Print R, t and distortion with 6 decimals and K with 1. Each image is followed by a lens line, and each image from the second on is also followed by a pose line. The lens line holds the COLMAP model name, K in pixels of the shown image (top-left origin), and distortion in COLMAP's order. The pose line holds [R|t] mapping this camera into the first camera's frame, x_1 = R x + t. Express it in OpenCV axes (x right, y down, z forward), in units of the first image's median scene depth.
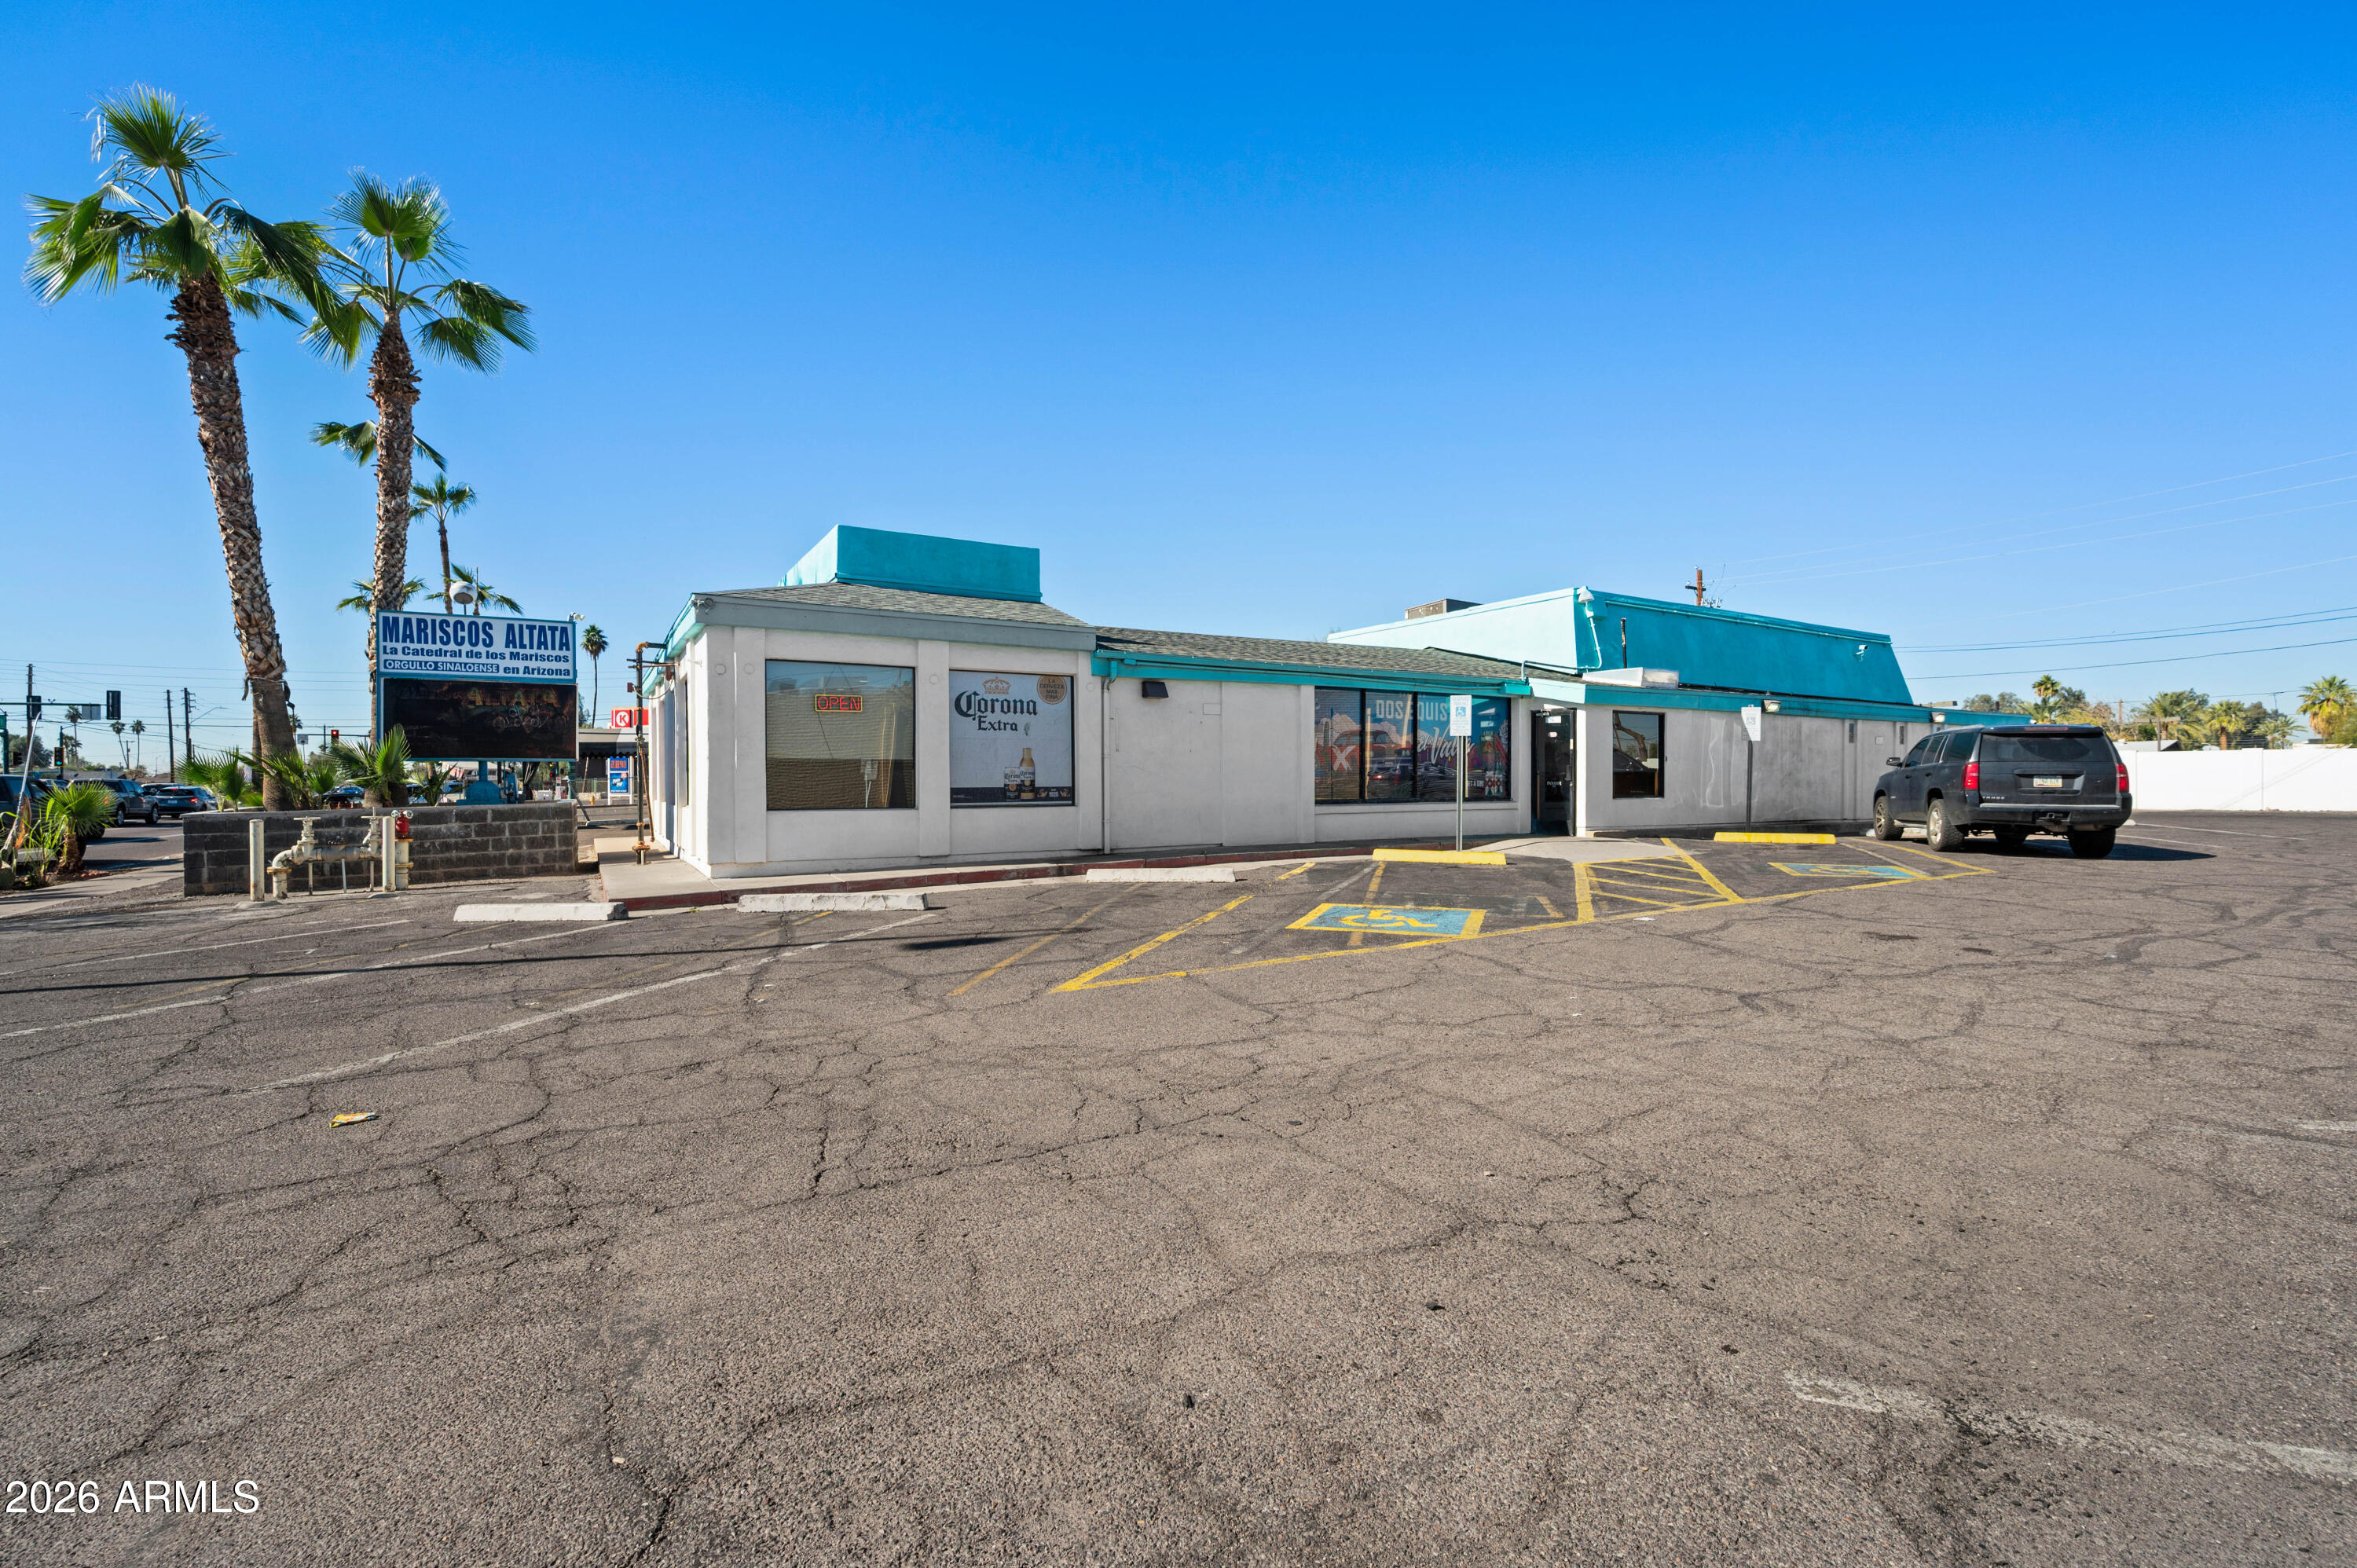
lens RADIAL K [[1022.3, 0, 1172.8], [0, 1022.3, 788.4], [0, 0, 1]] dist [0.002399, -0.001125]
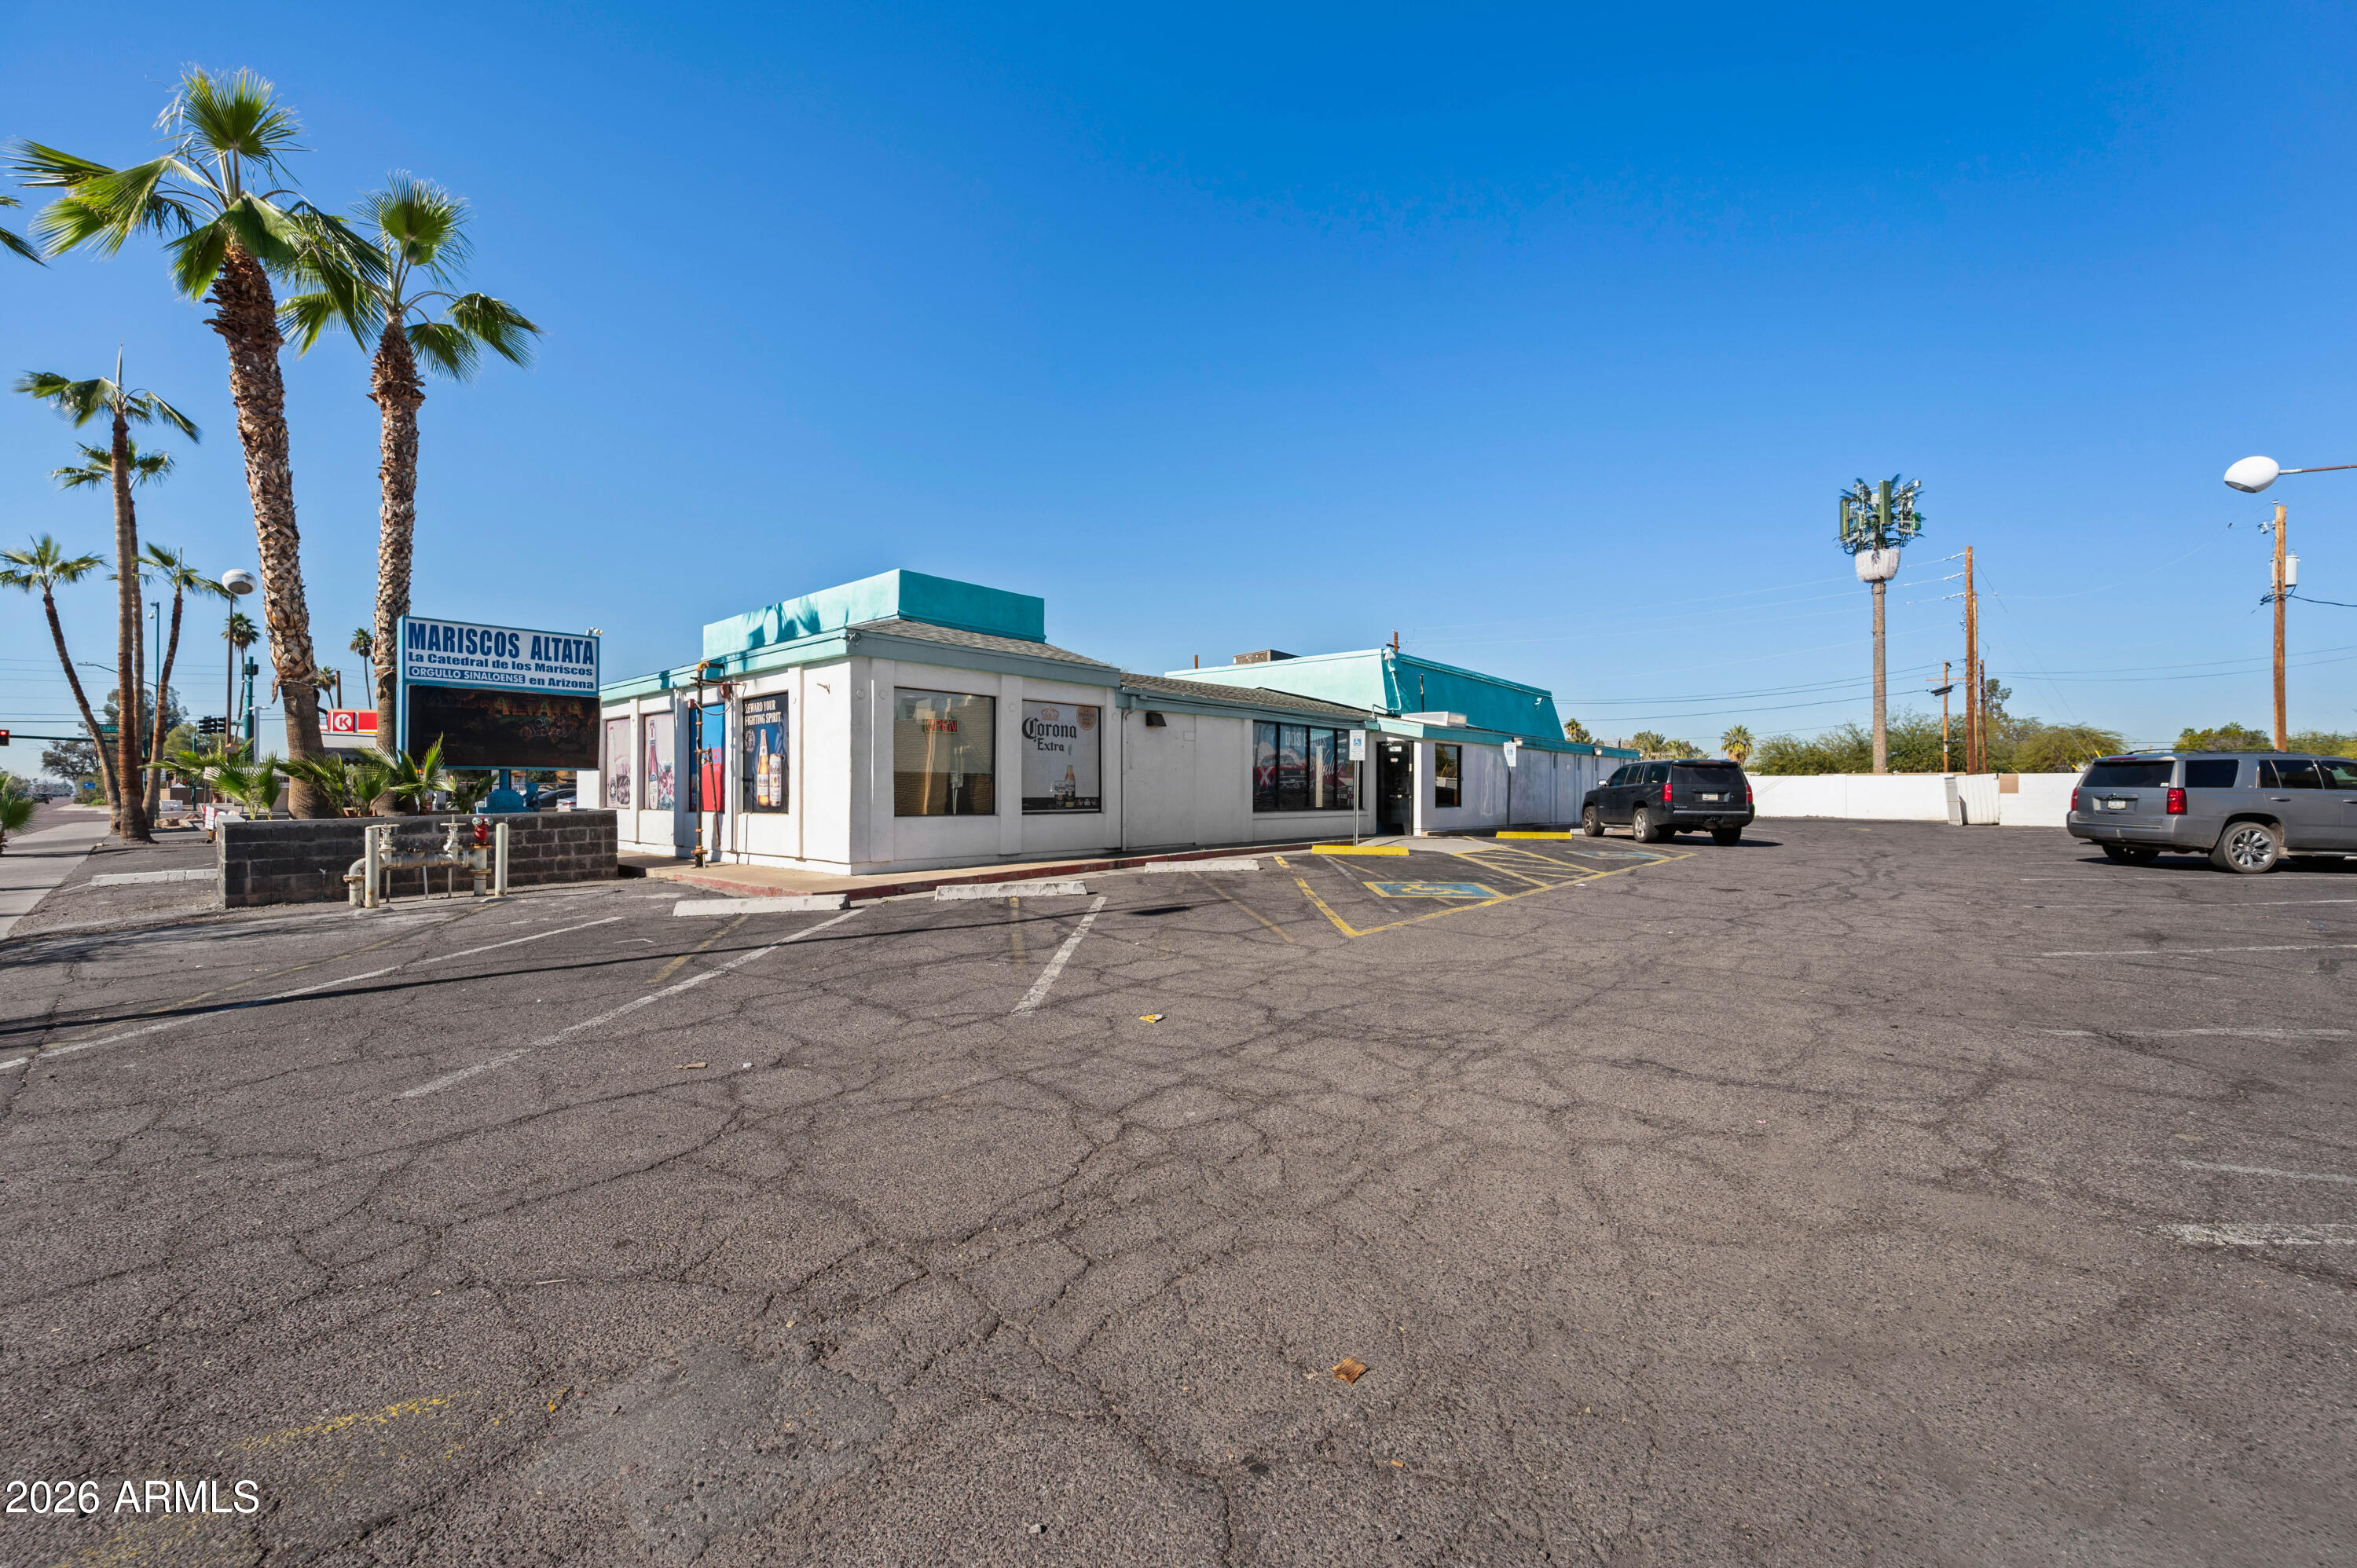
lens RADIAL K [[930.8, 0, 1167.5], [0, 930.8, 794.0], [0, 0, 1]] dist [-0.000479, 0.000548]
pose [[0.952065, 0.005537, 0.305845, -0.351071], [-0.003425, 0.999966, -0.007444, 0.002374], [-0.305876, 0.006040, 0.952052, -0.085986]]
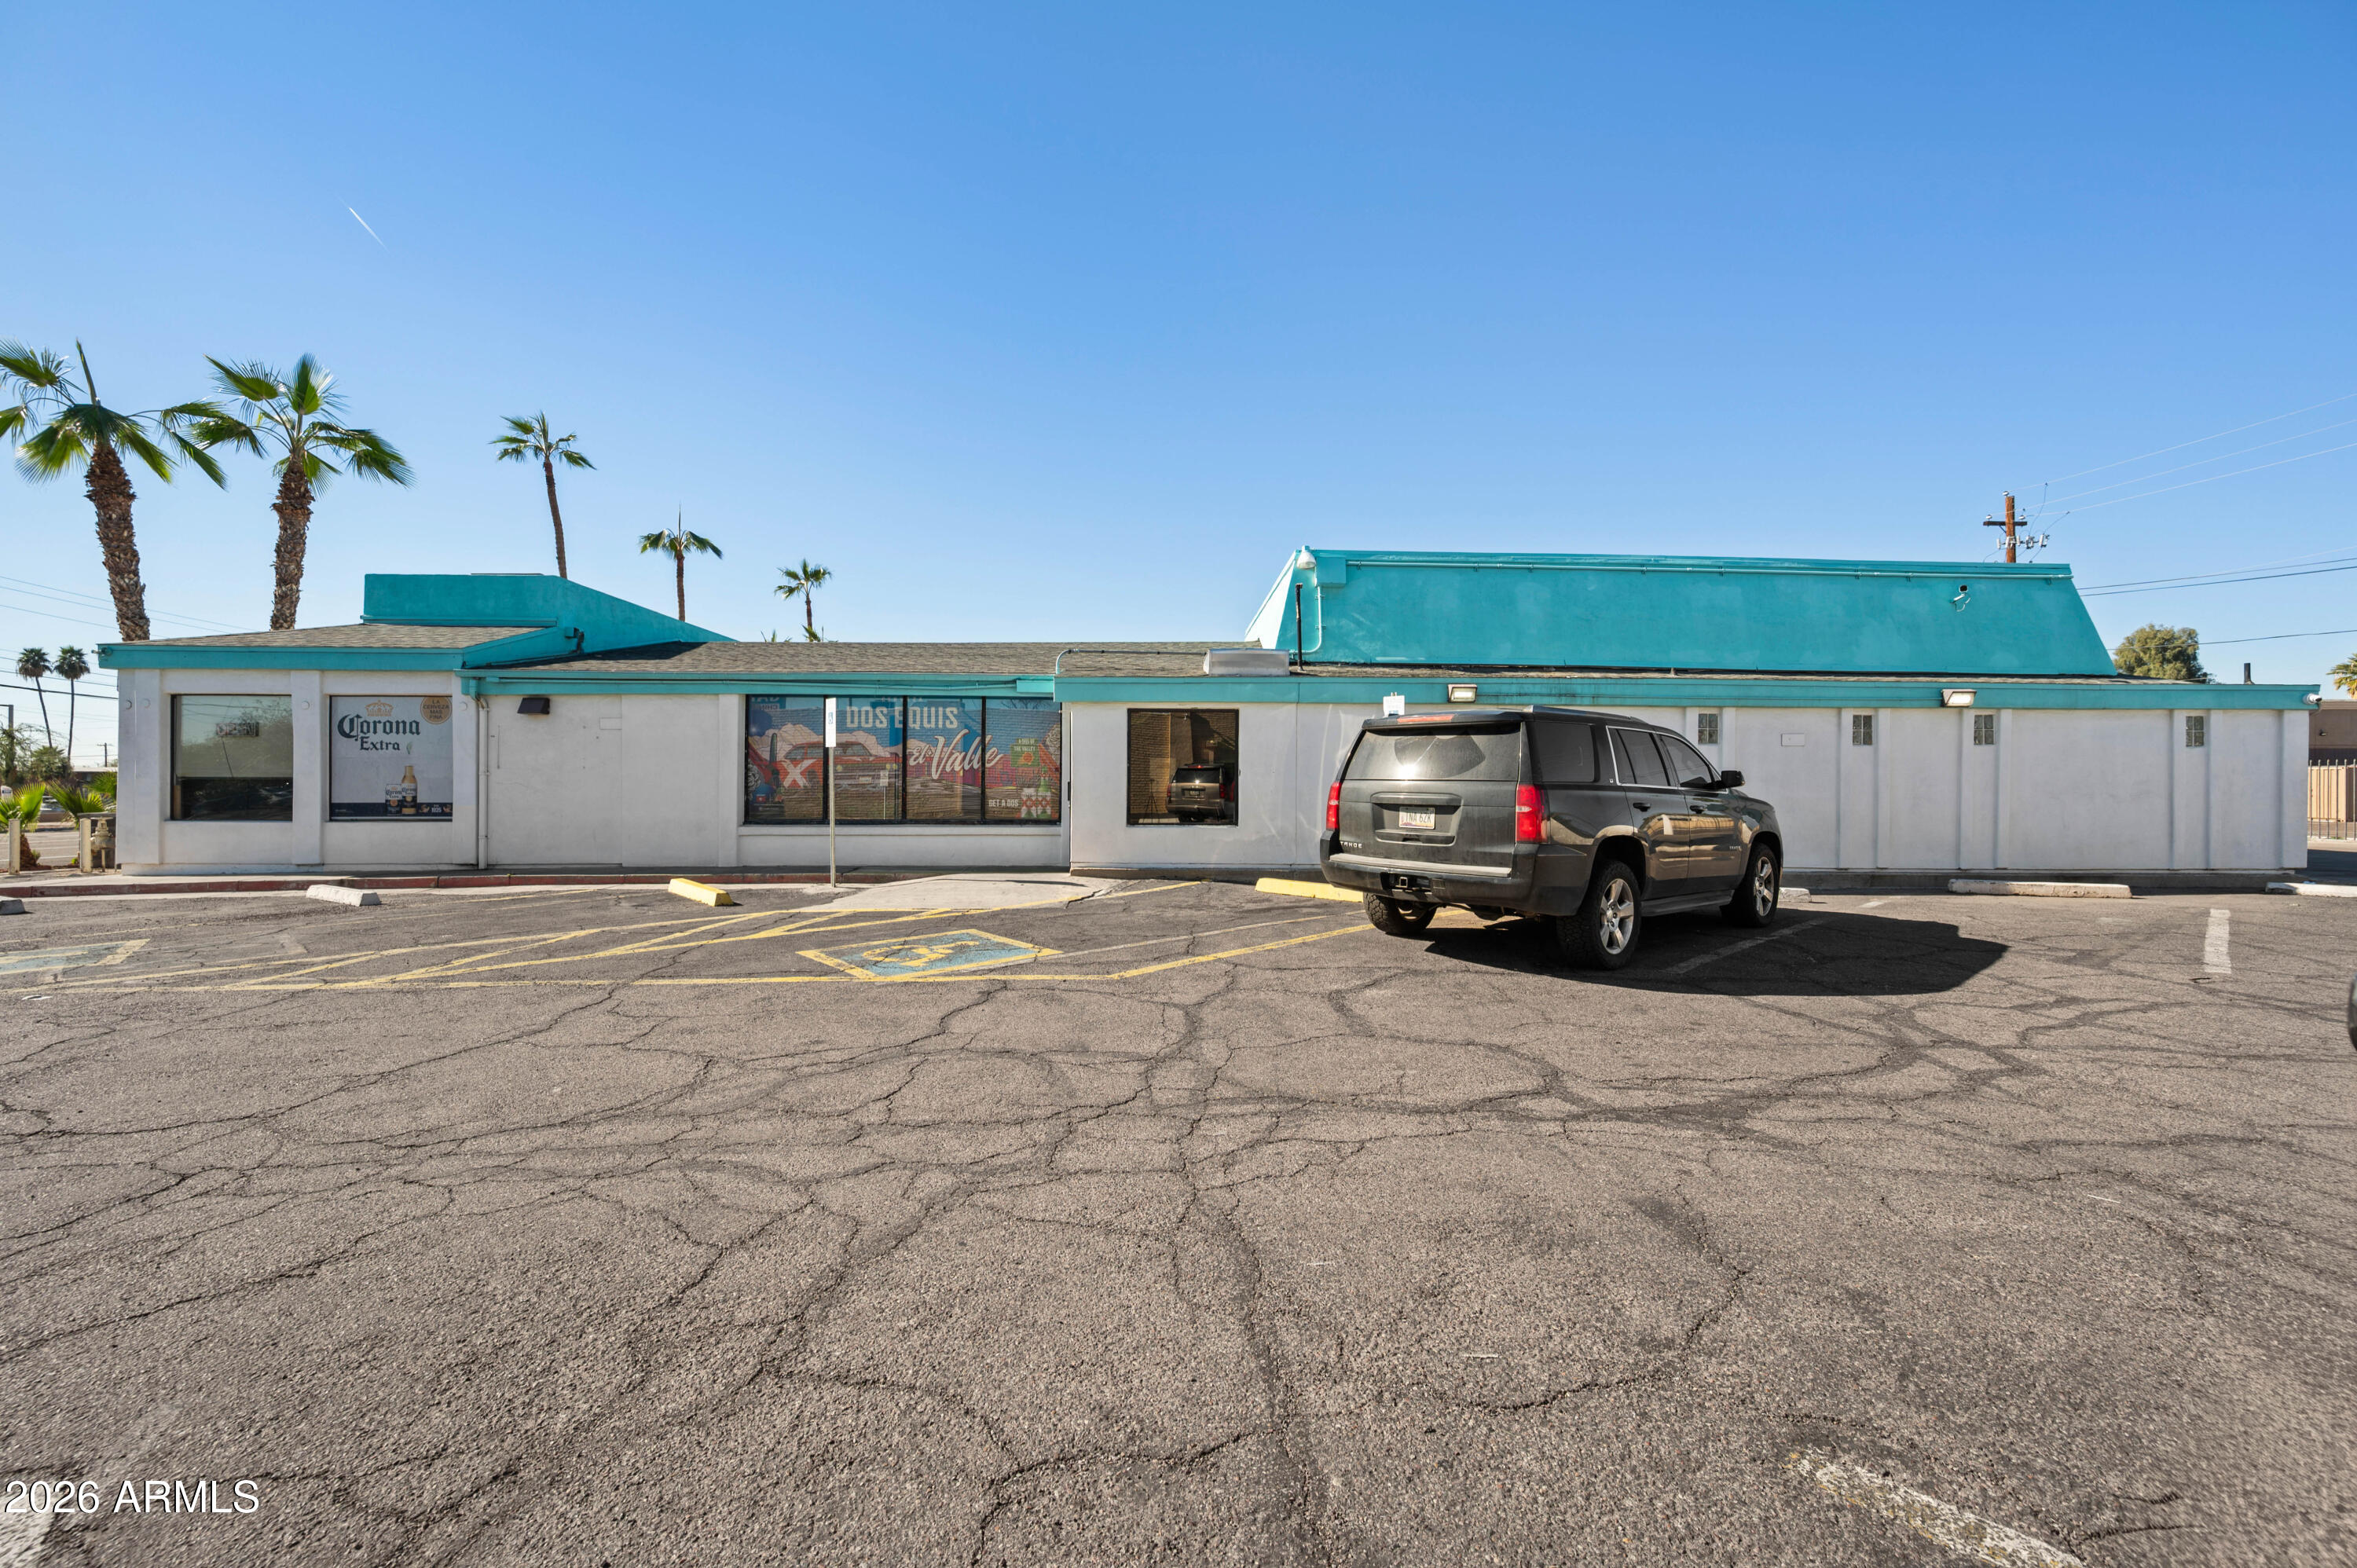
lens RADIAL K [[930.8, 0, 1171.7], [0, 930.8, 788.8], [0, 0, 1]] dist [-0.000479, 0.000548]
pose [[0.875358, 0.007124, -0.483422, 0.965499], [-0.009791, 0.999948, -0.002993, -0.019357], [0.483375, 0.007353, 0.875382, 0.507276]]
